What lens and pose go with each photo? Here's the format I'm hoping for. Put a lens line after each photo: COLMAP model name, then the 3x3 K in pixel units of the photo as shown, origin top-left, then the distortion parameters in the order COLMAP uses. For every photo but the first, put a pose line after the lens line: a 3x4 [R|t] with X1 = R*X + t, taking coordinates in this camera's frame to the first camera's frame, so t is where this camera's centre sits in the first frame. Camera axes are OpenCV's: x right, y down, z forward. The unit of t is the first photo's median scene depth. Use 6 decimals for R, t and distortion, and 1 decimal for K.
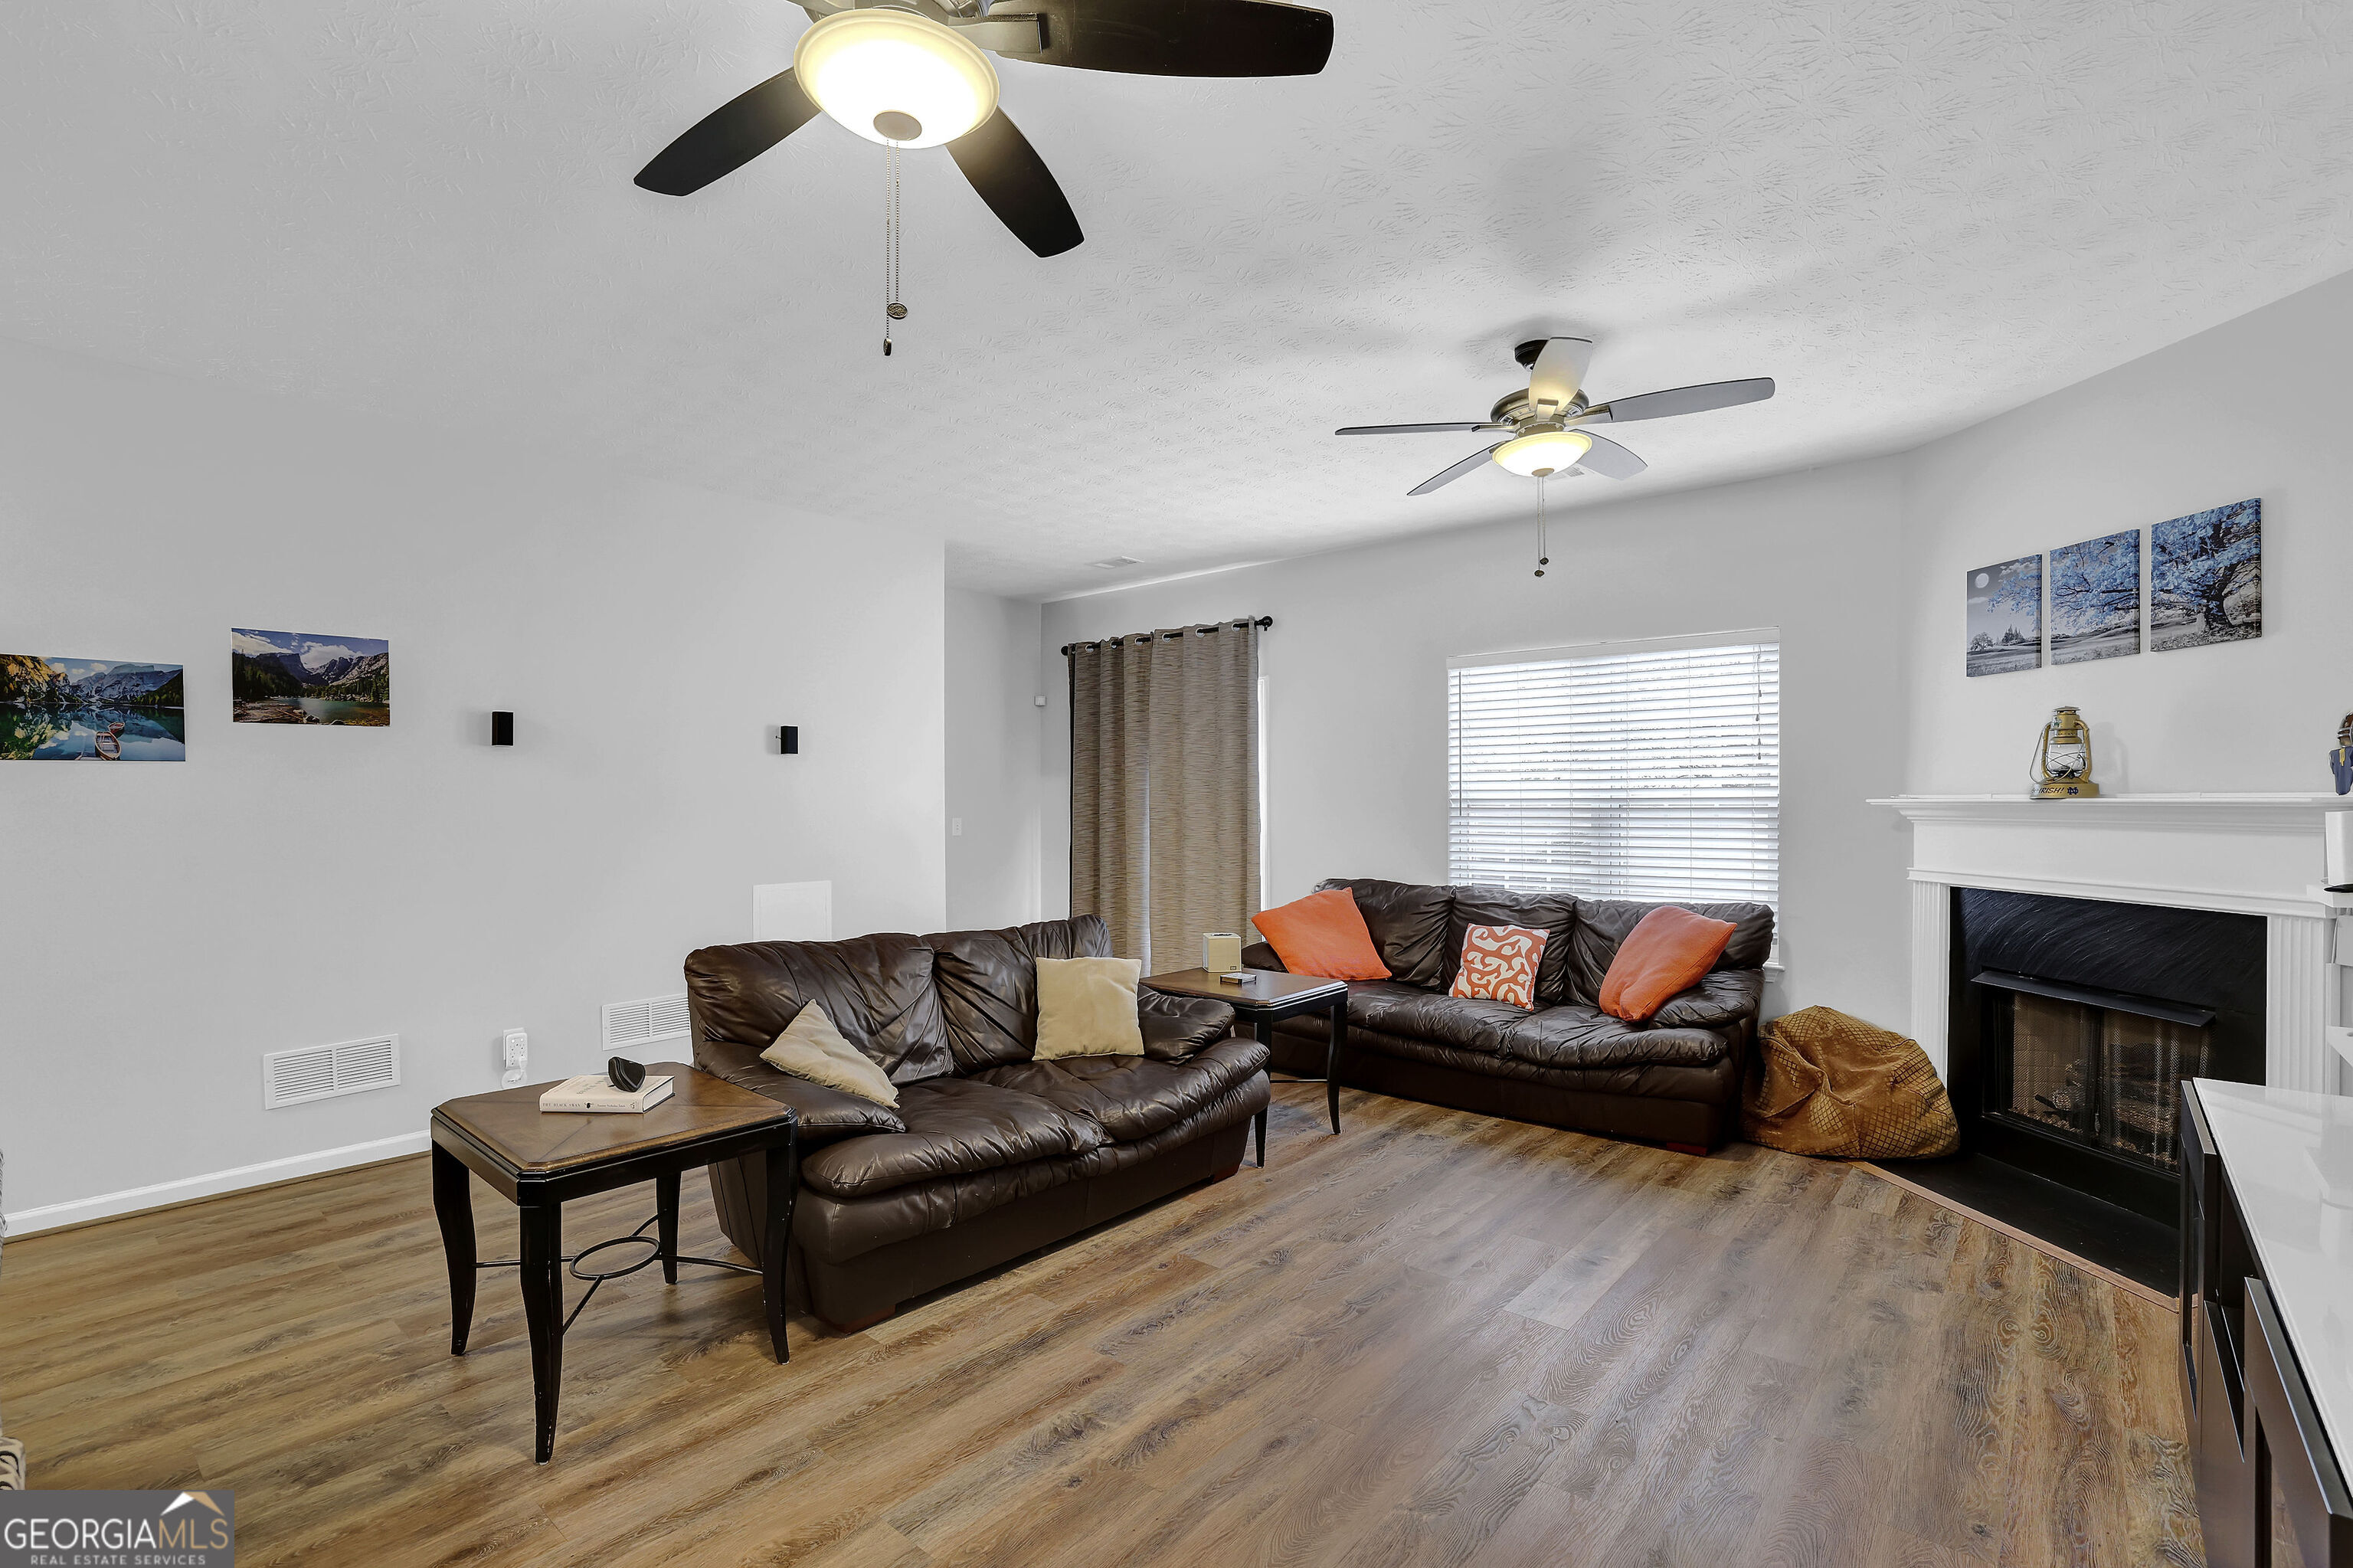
lens RADIAL K [[1036.3, 0, 1169.5], [0, 1036.3, 809.0], [0, 0, 1]] dist [-0.049085, 0.018913]
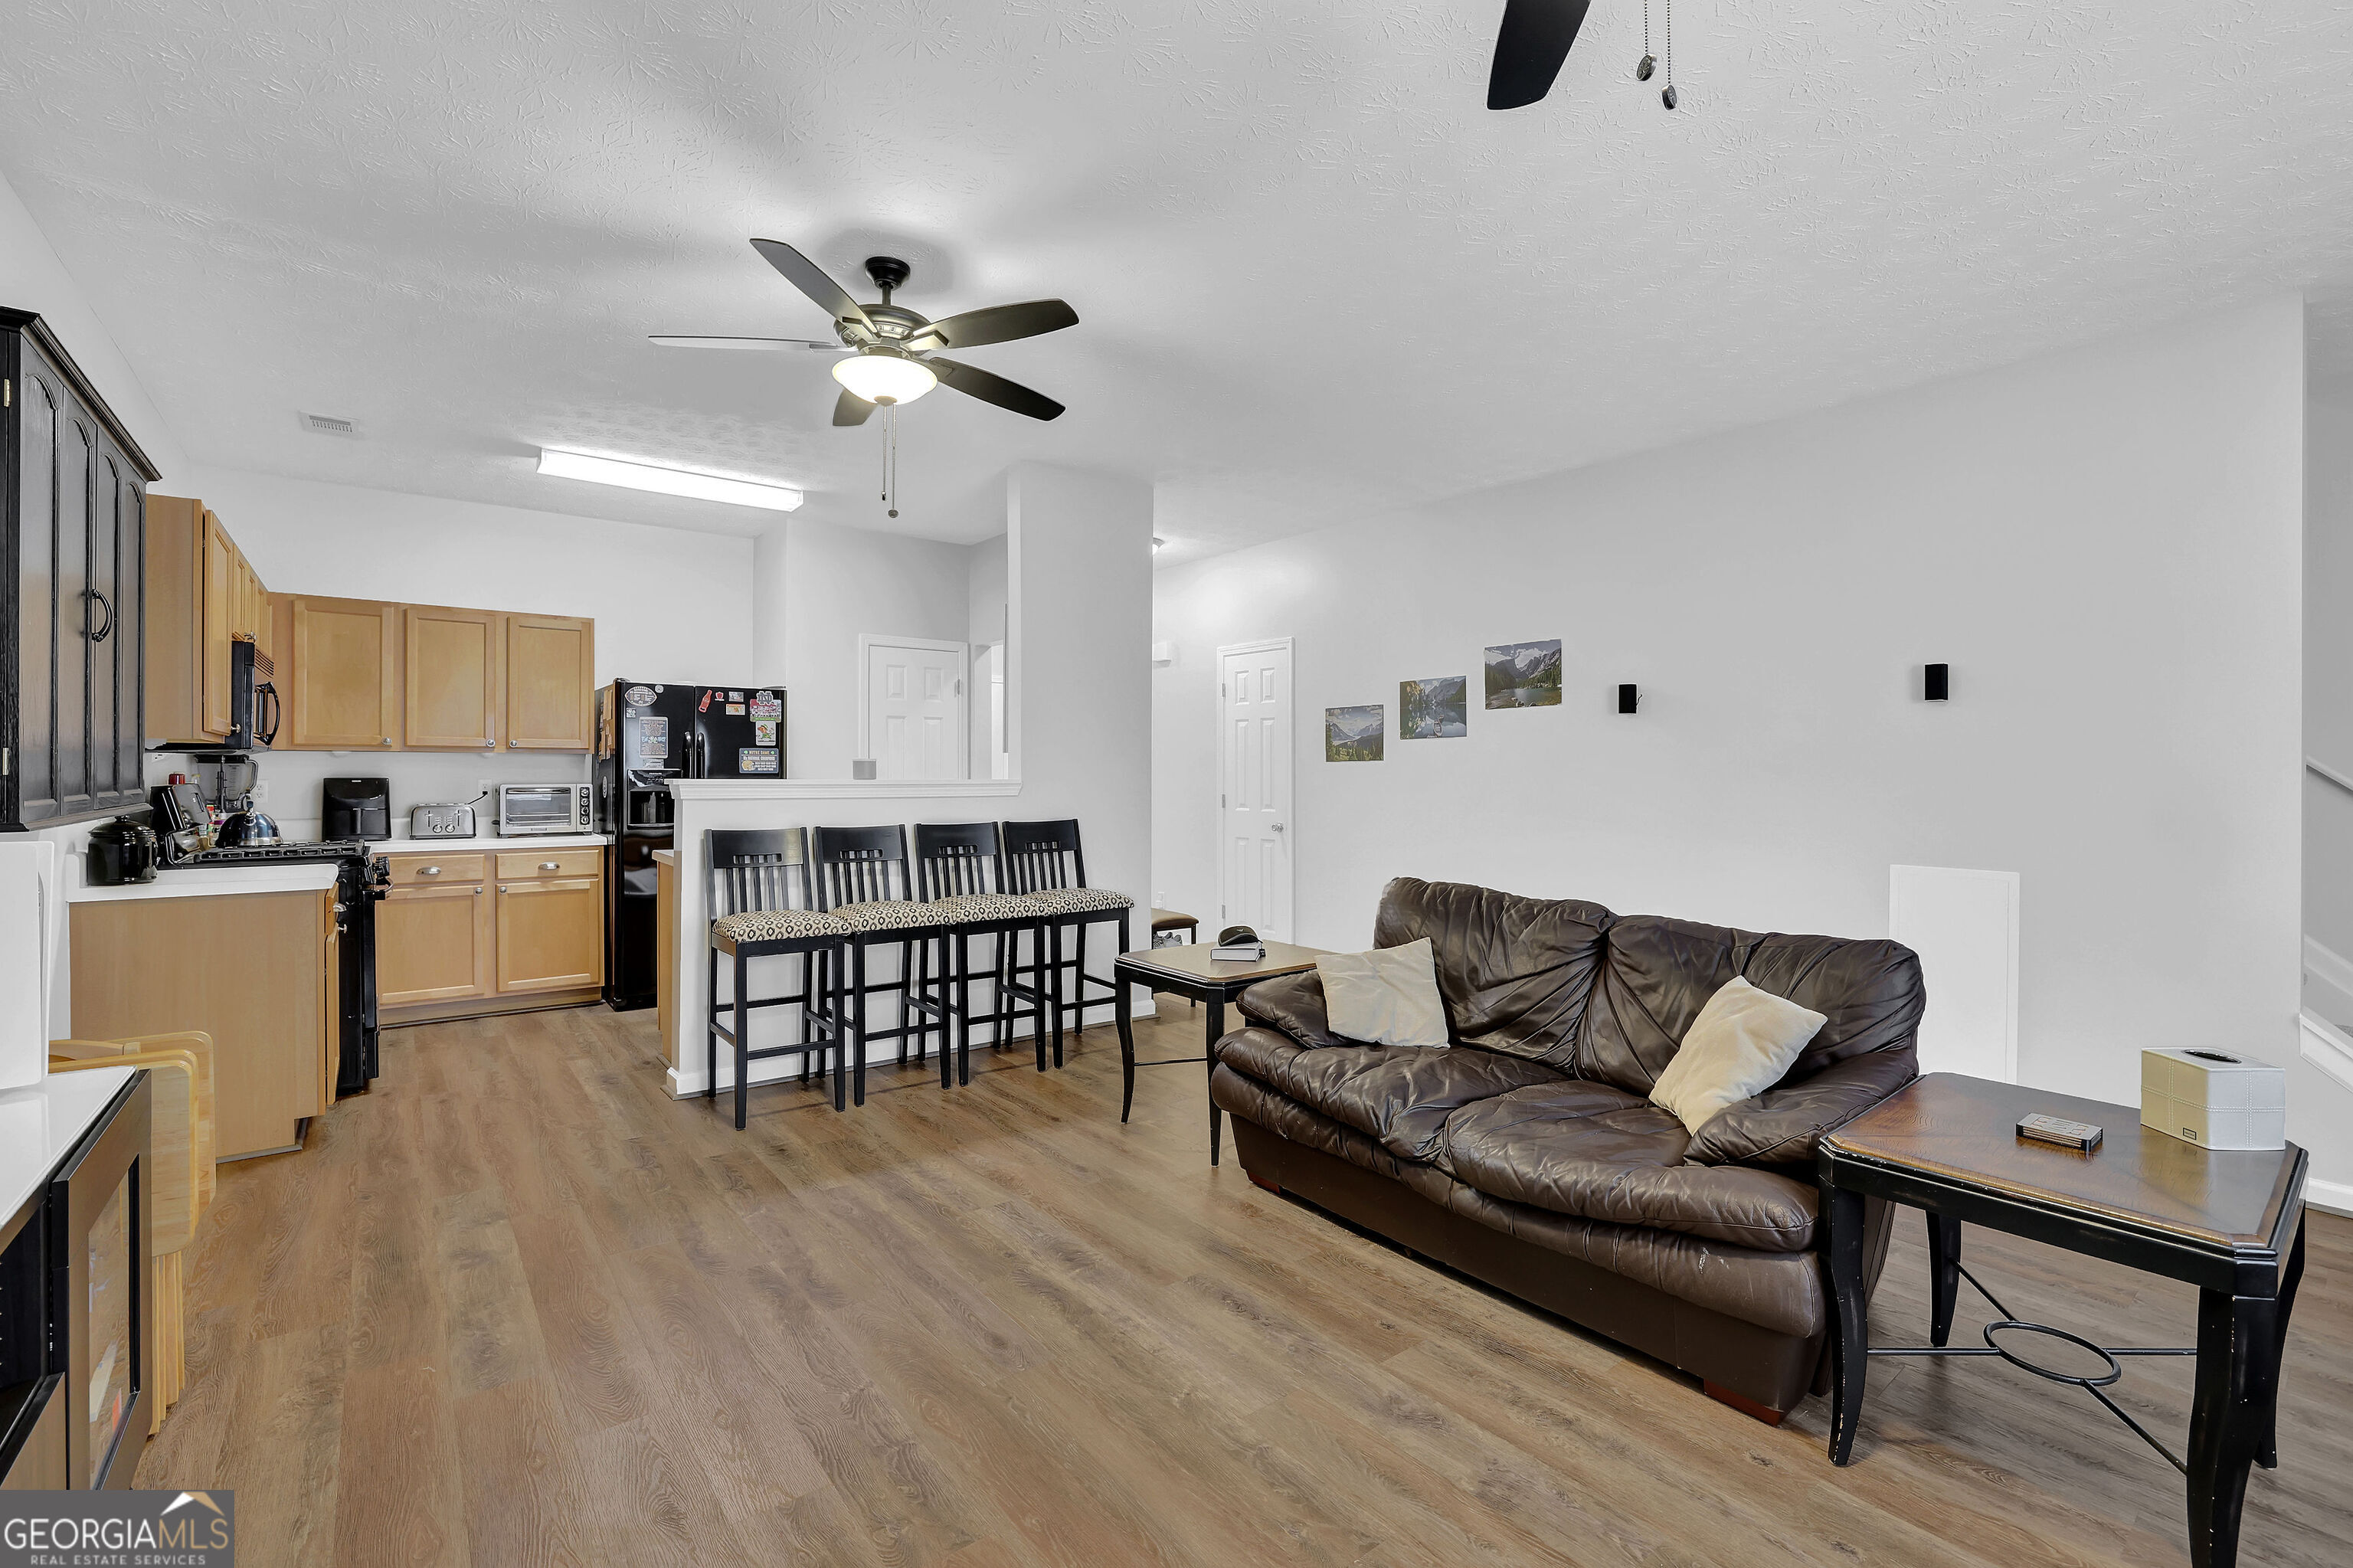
lens RADIAL K [[1035.1, 0, 1183.8], [0, 1035.1, 781.0], [0, 0, 1]] dist [-0.051940, 0.020330]
pose [[-0.166126, 0.004706, -0.986093, 0.646425], [-0.018626, 0.999795, 0.007910, 0.015866], [0.985929, 0.019681, -0.166004, 0.784691]]
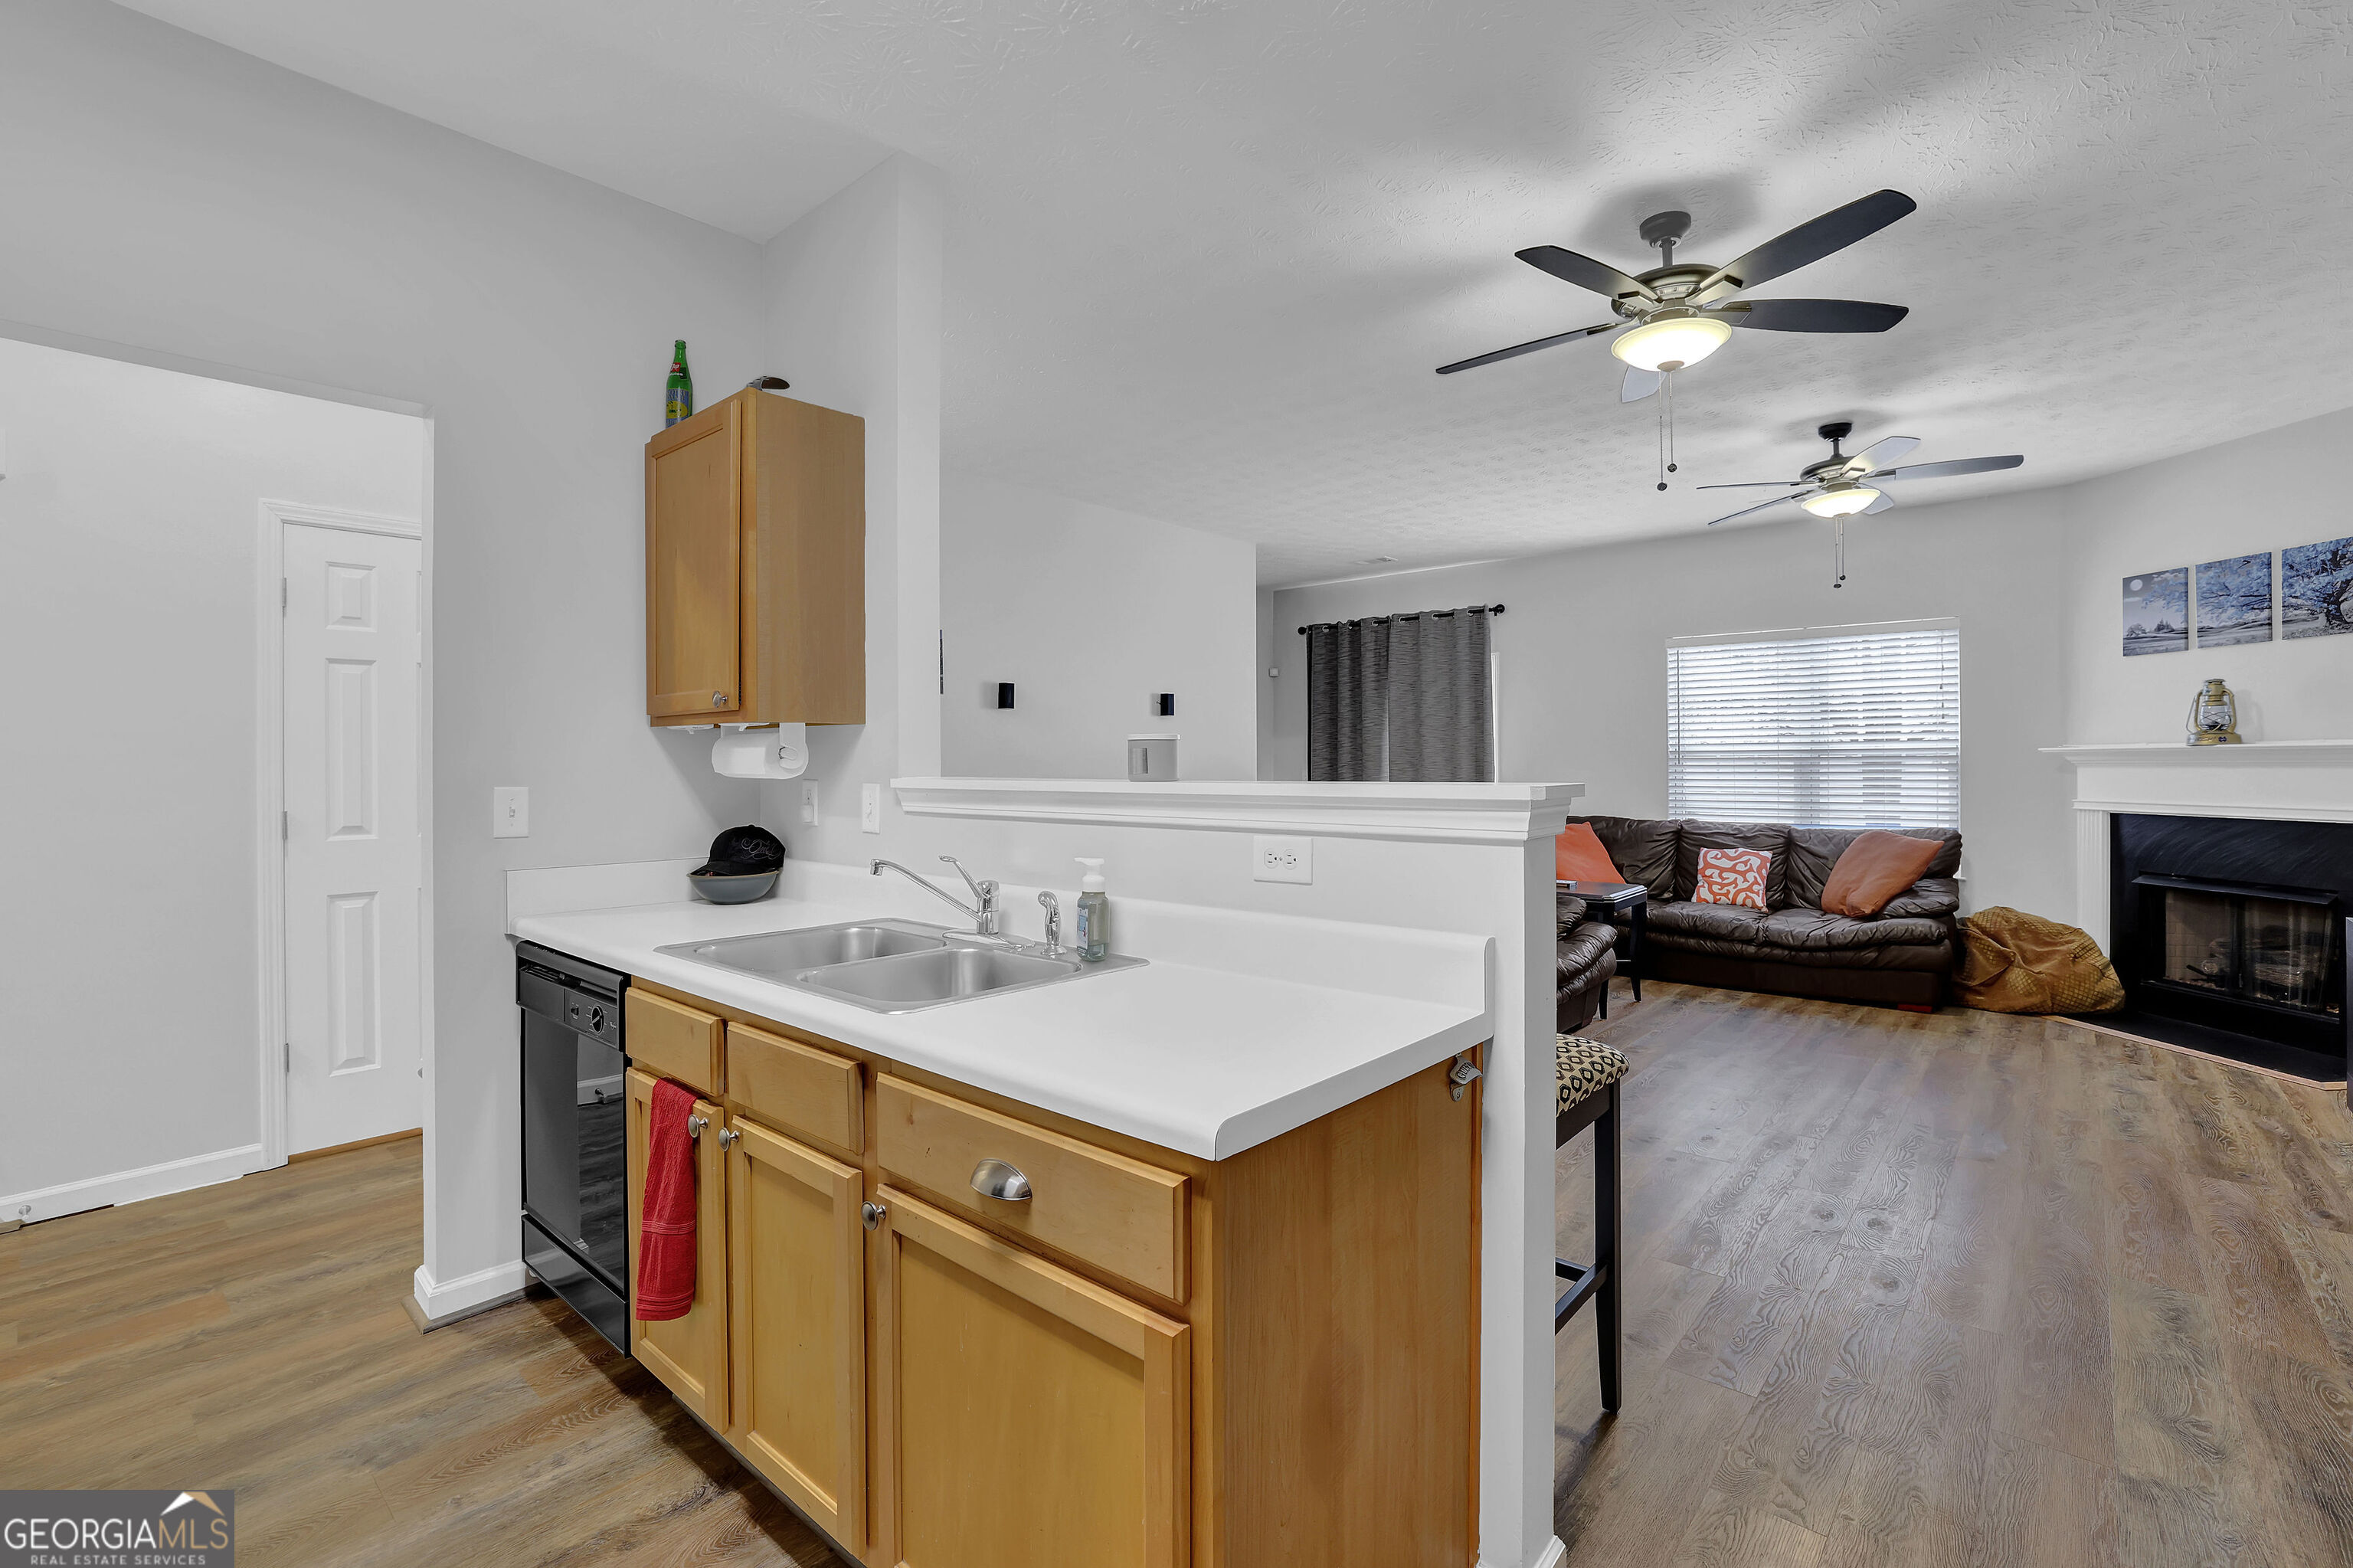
lens RADIAL K [[1009.4, 0, 1166.1], [0, 1009.4, 761.5], [0, 0, 1]] dist [-0.035547, 0.012797]
pose [[0.999932, -0.000766, -0.011675, -0.484684], [0.000627, 0.999930, -0.011856, 0.024638], [0.011683, 0.011848, 0.999862, -0.334764]]
